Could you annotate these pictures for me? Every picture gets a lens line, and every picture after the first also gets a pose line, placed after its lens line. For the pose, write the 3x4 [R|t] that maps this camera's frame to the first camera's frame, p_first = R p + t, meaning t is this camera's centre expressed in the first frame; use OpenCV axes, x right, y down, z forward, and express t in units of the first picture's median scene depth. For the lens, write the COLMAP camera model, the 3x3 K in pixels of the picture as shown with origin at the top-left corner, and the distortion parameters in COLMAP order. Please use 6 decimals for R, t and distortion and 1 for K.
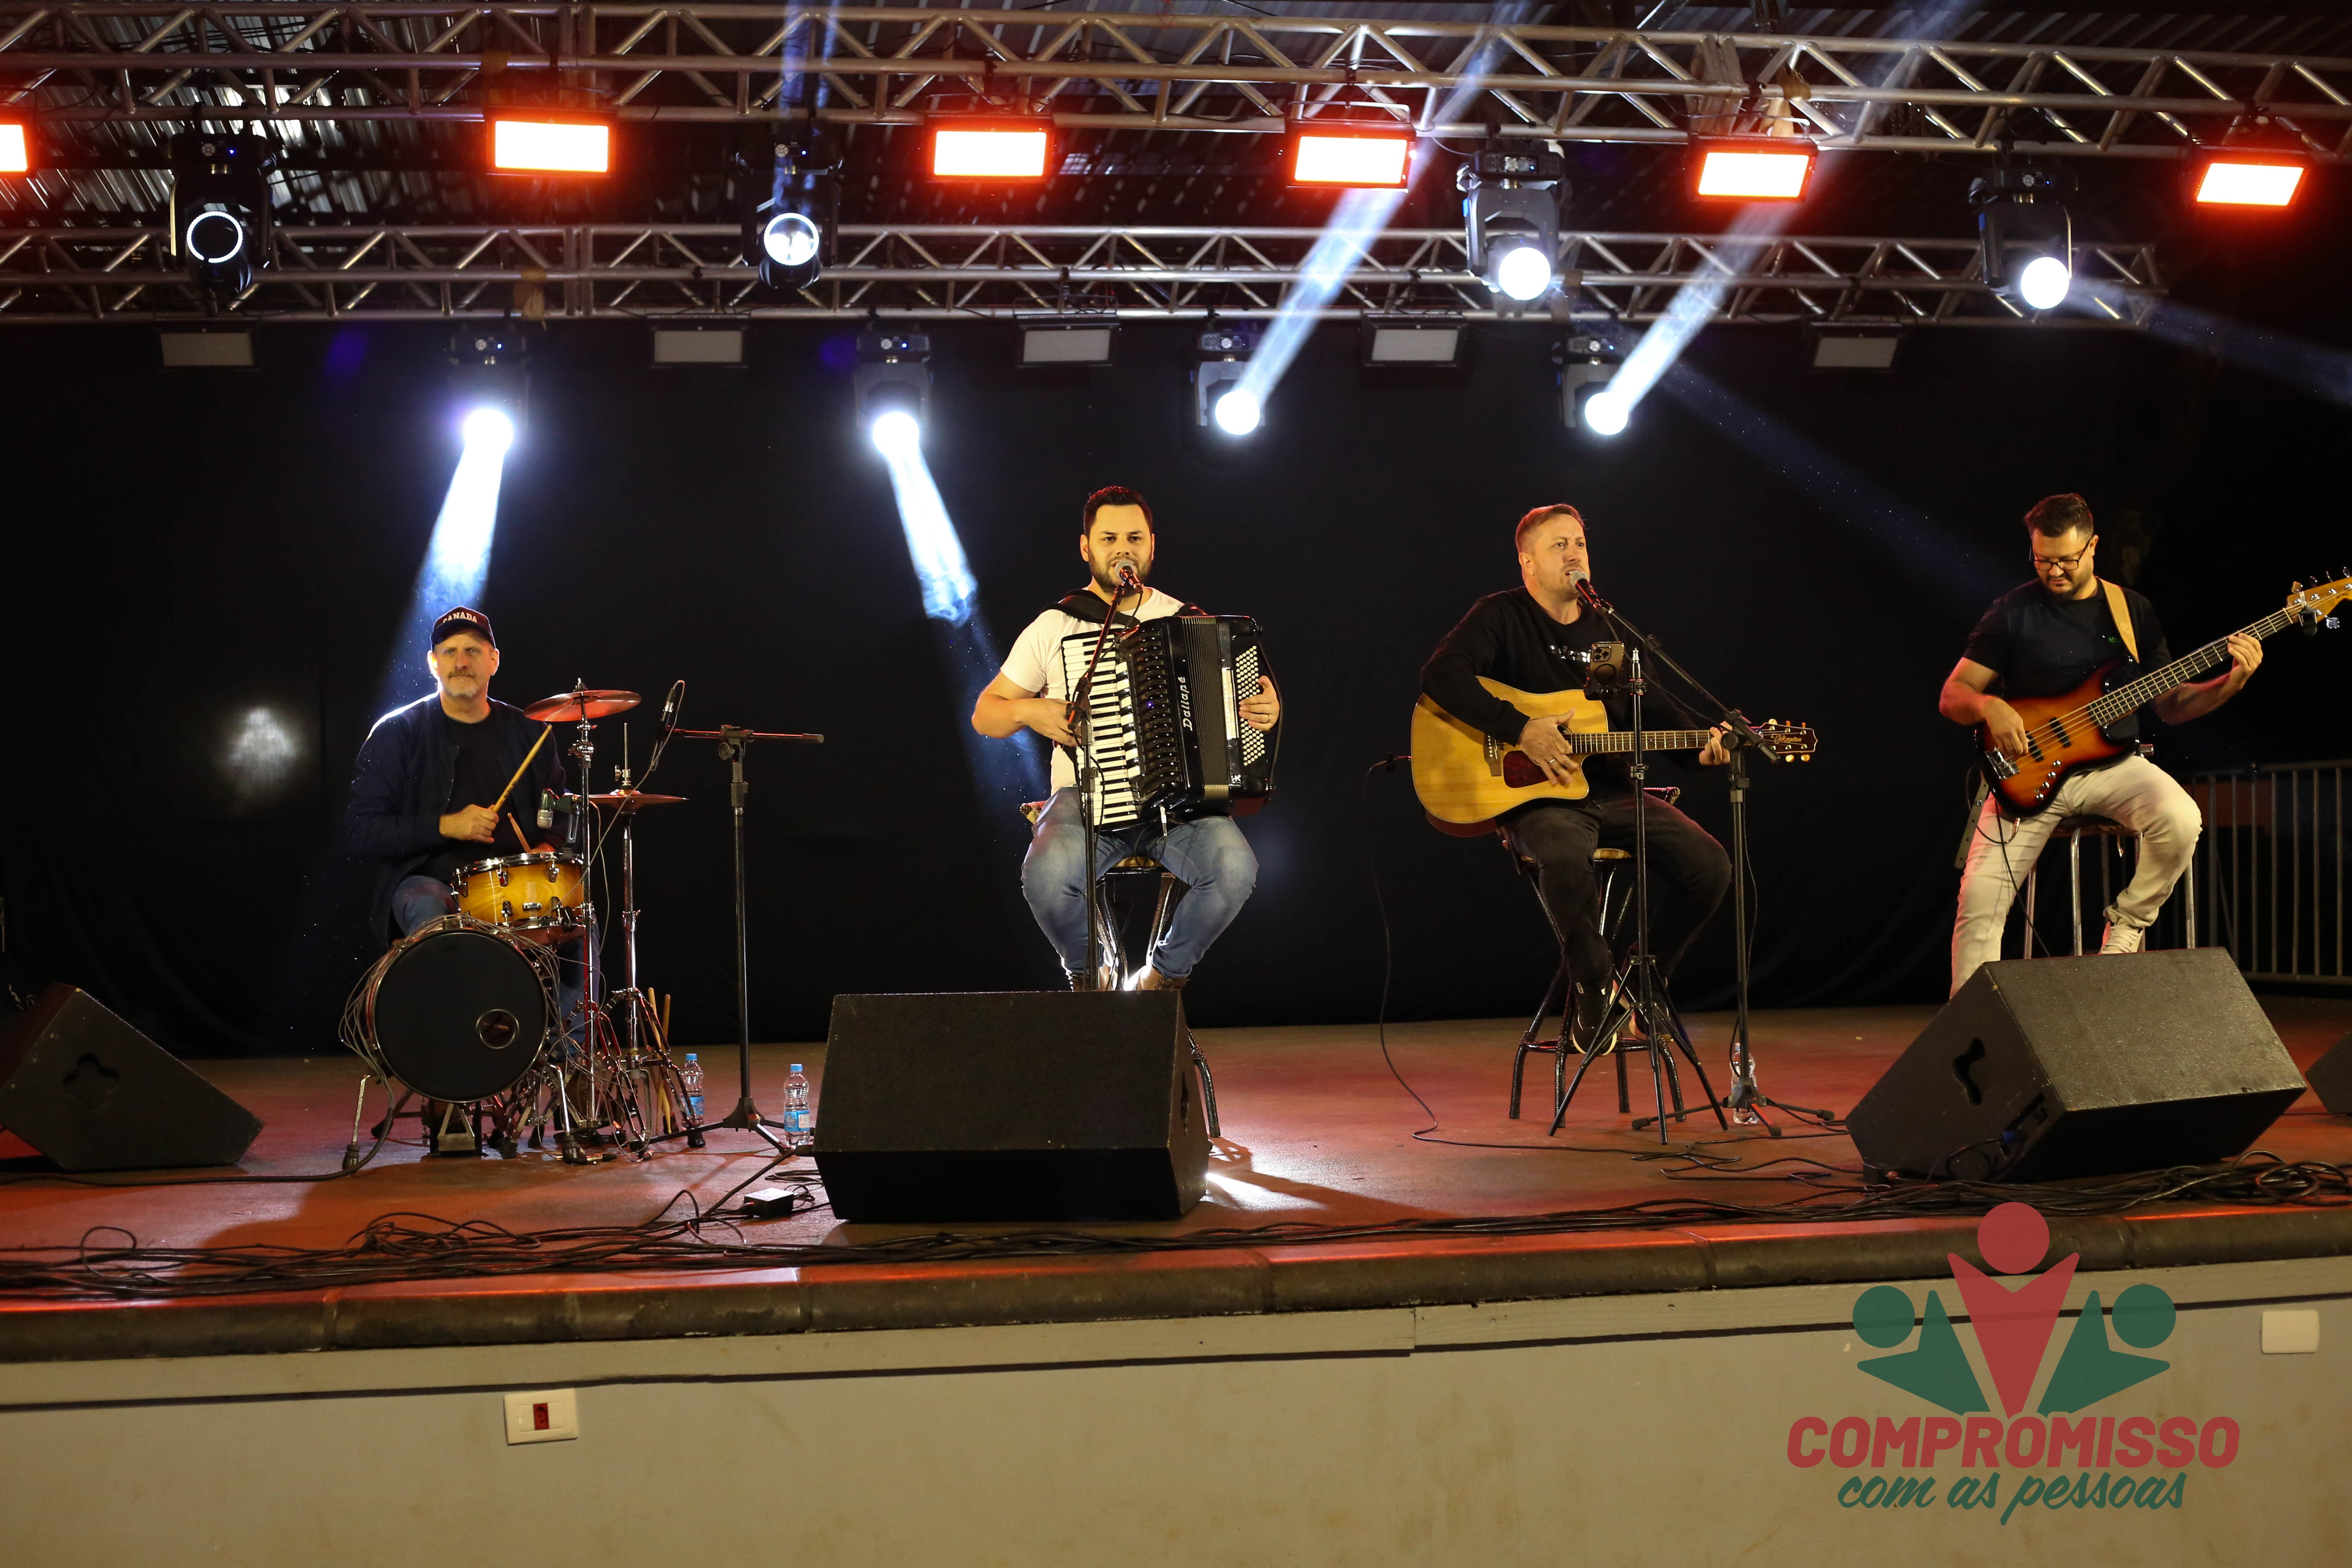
lens RADIAL K [[3377.7, 0, 1176.0], [0, 3377.7, 784.0], [0, 0, 1]] dist [-0.080545, -0.114729]
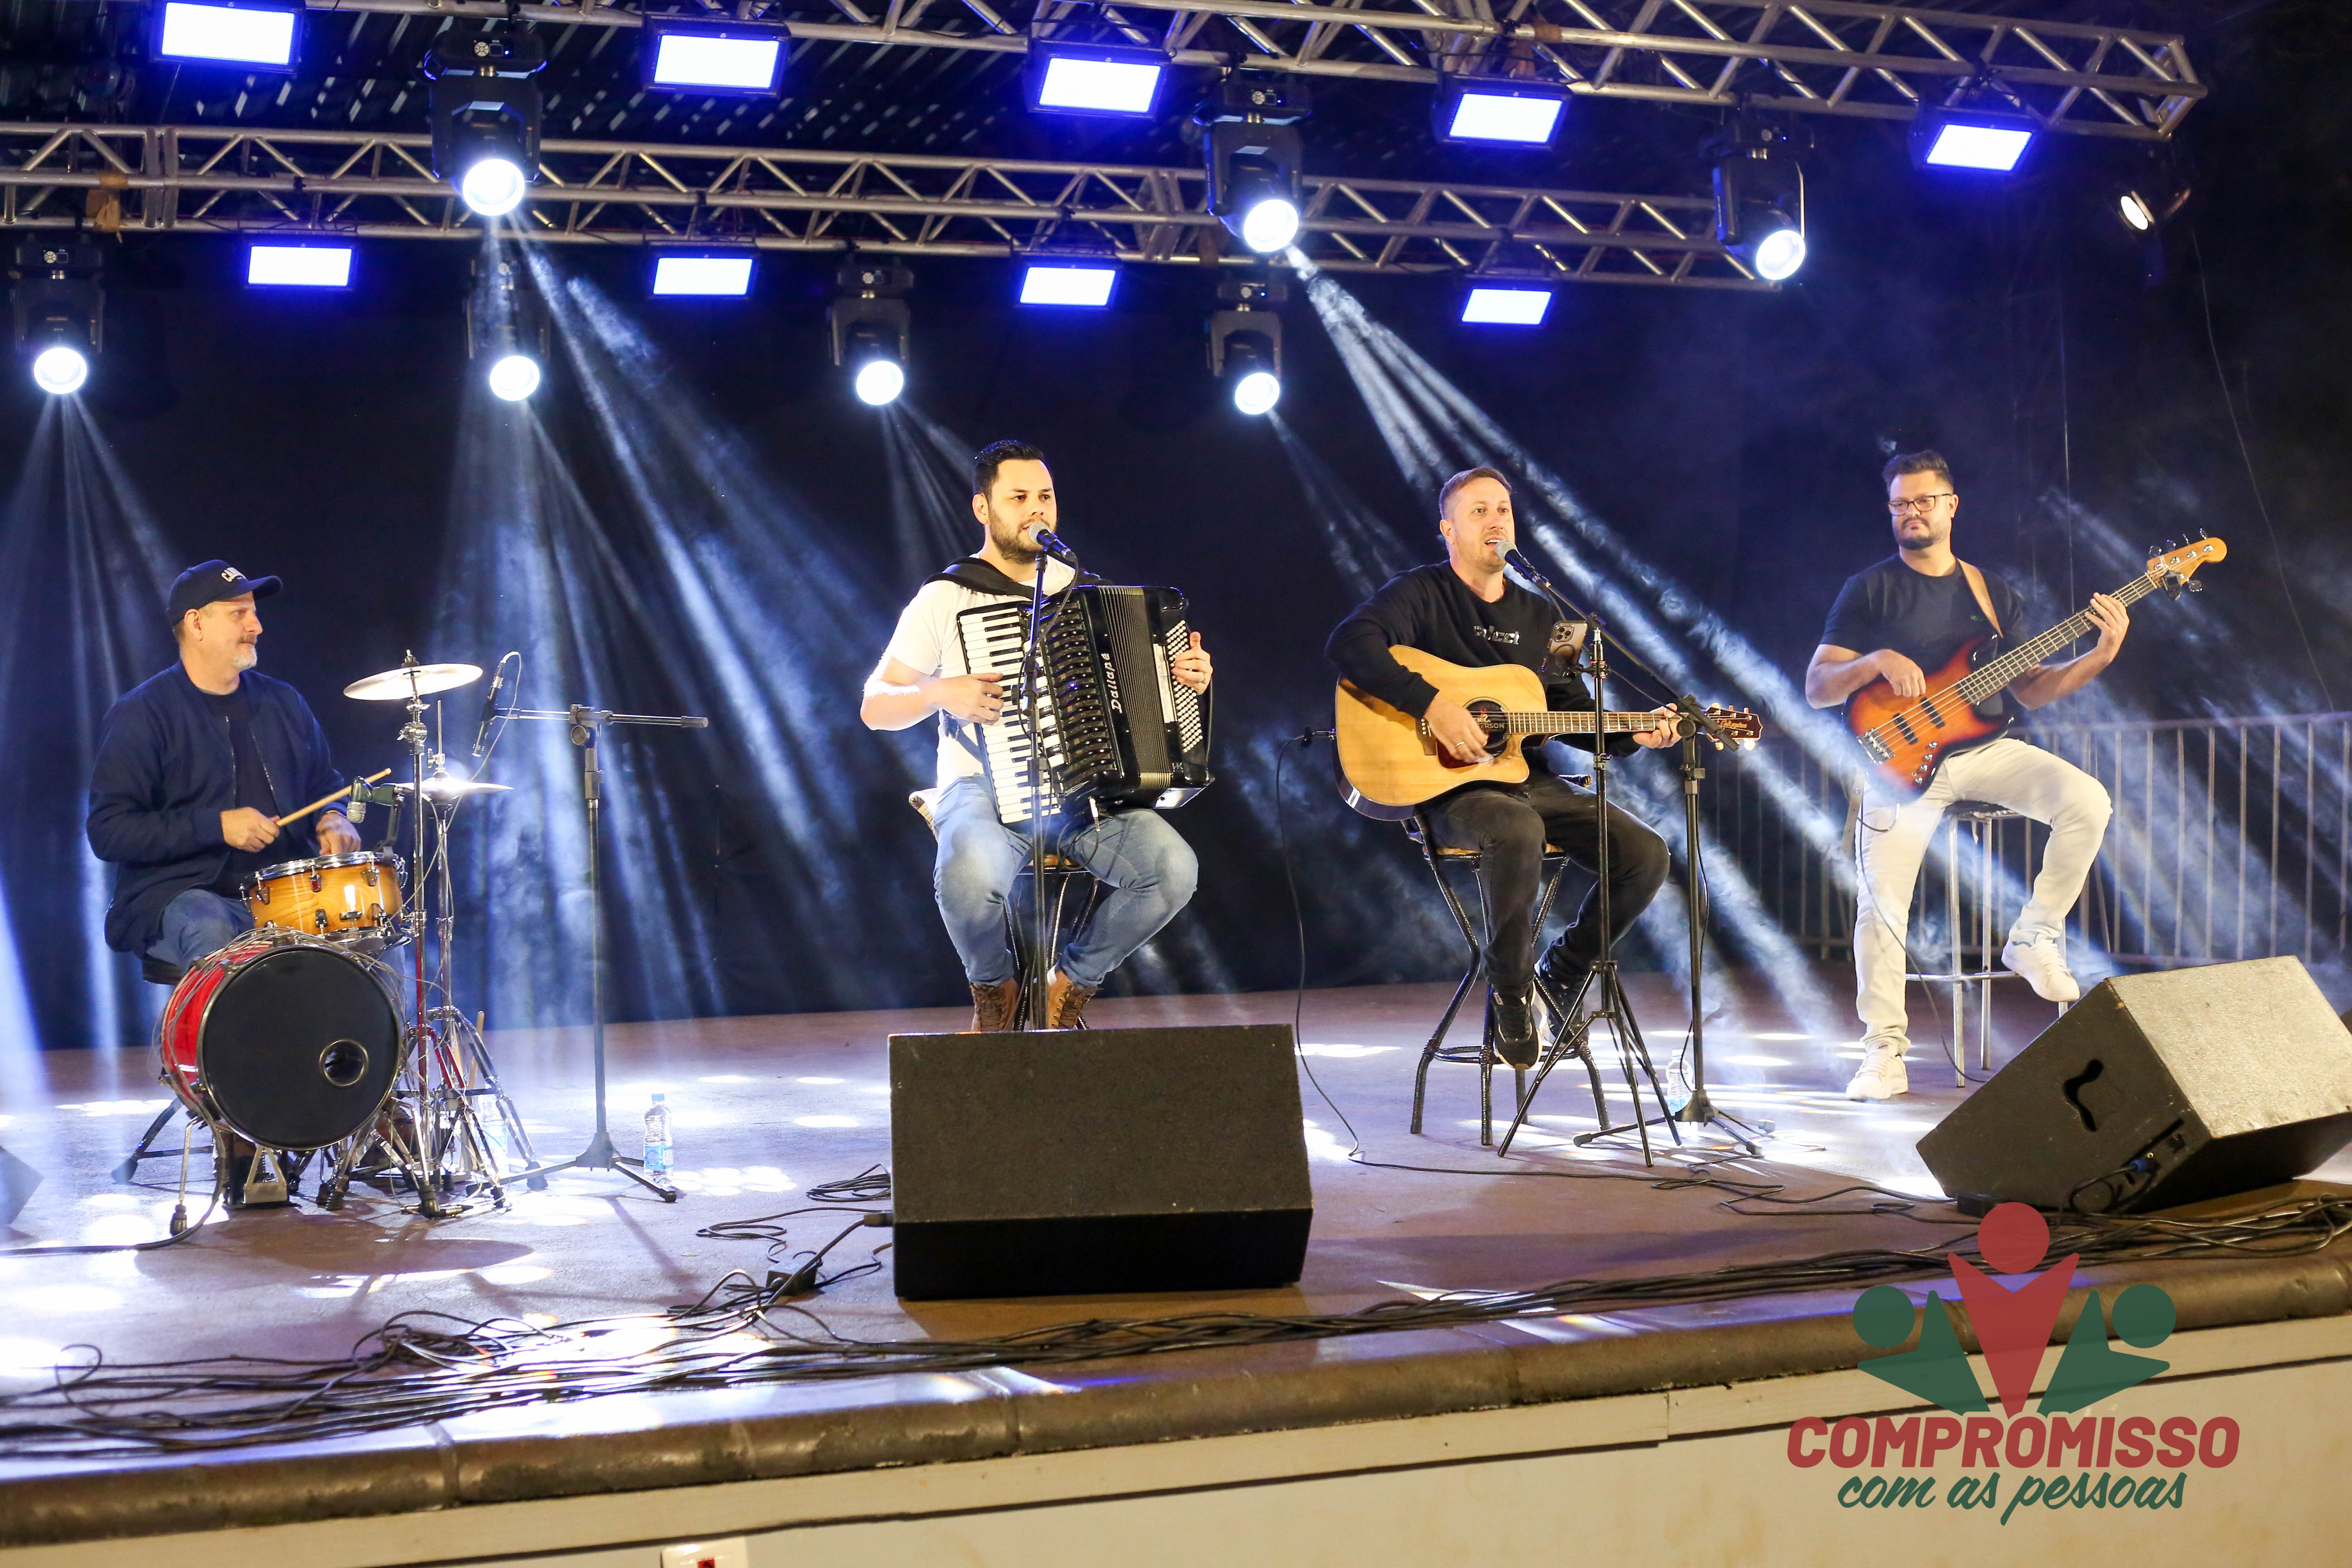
lens RADIAL K [[3377.7, 0, 1176.0], [0, 3377.7, 784.0], [0, 0, 1]] dist [-0.080545, -0.114729]
pose [[0.976996, -0.000508, 0.213257, -0.125594], [-0.003300, 0.999841, 0.017497, -0.009603], [-0.213232, -0.017798, 0.976839, 0.088744]]
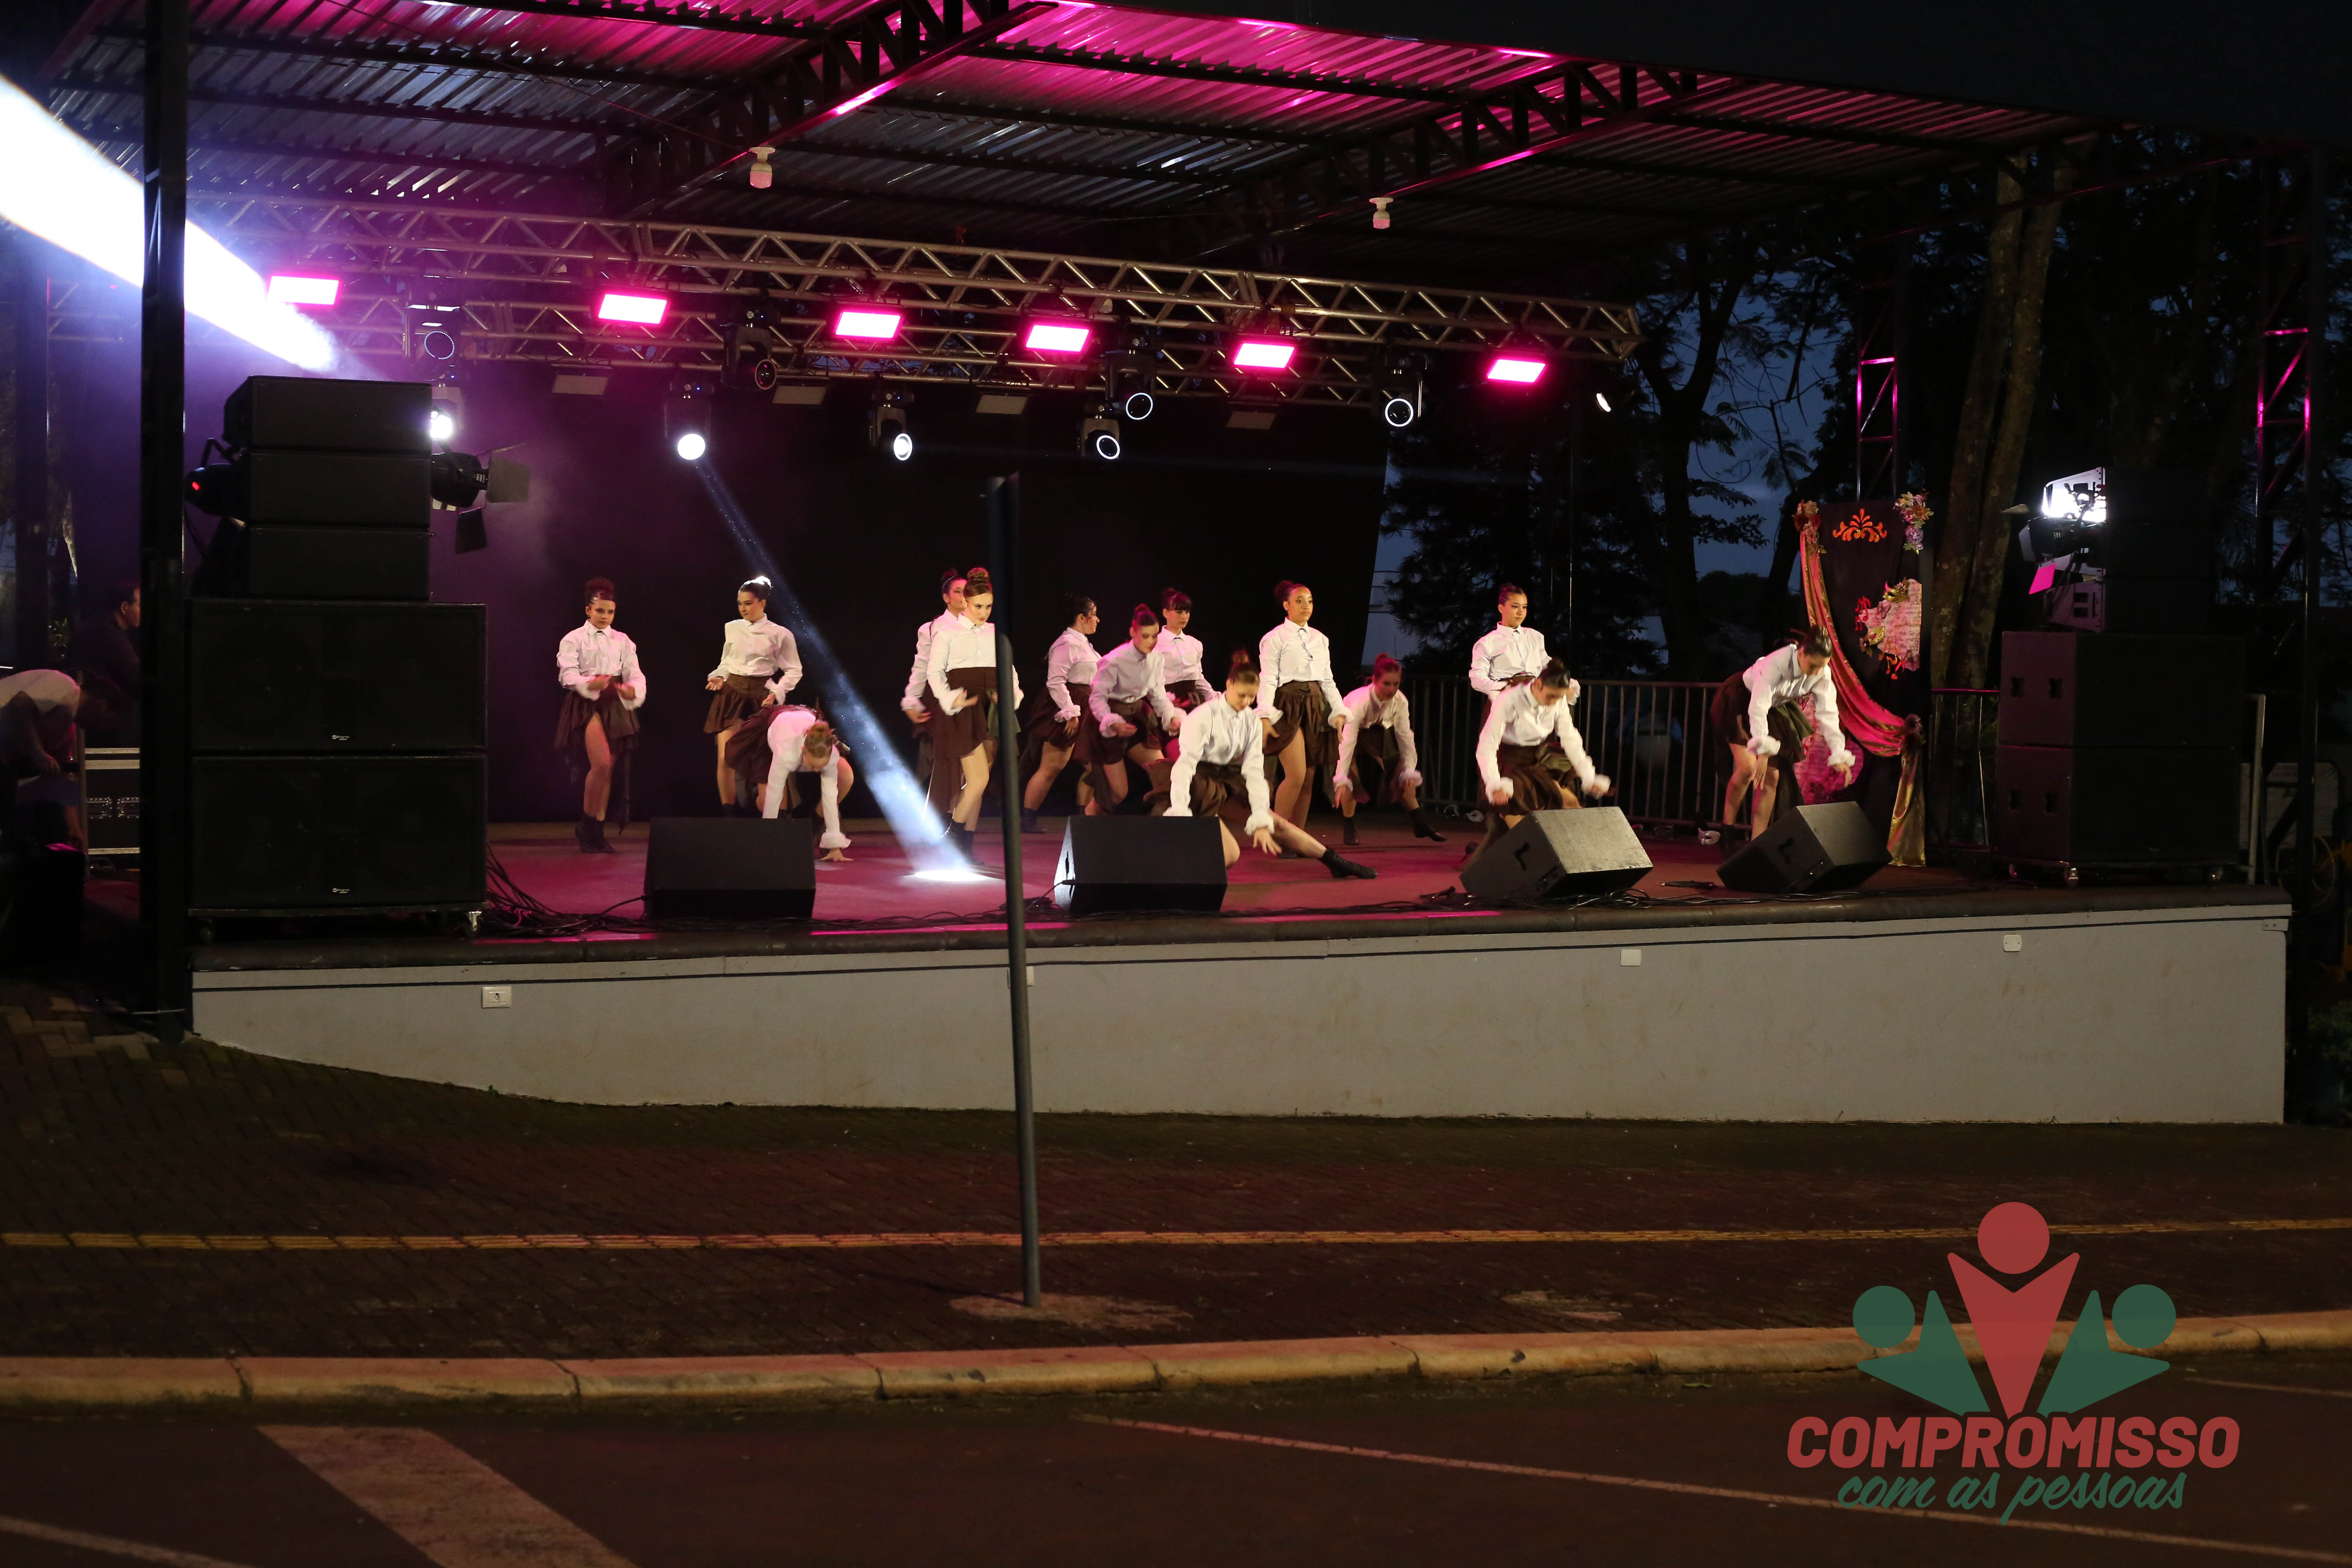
lens RADIAL K [[3368.9, 0, 1176.0], [0, 3368.9, 784.0], [0, 0, 1]] dist [-0.078839, -0.121434]
pose [[0.949967, 0.025617, 0.311299, -0.438316], [-0.045410, 0.997369, 0.056500, -0.053822], [-0.309033, -0.067809, 0.948631, -0.726647]]
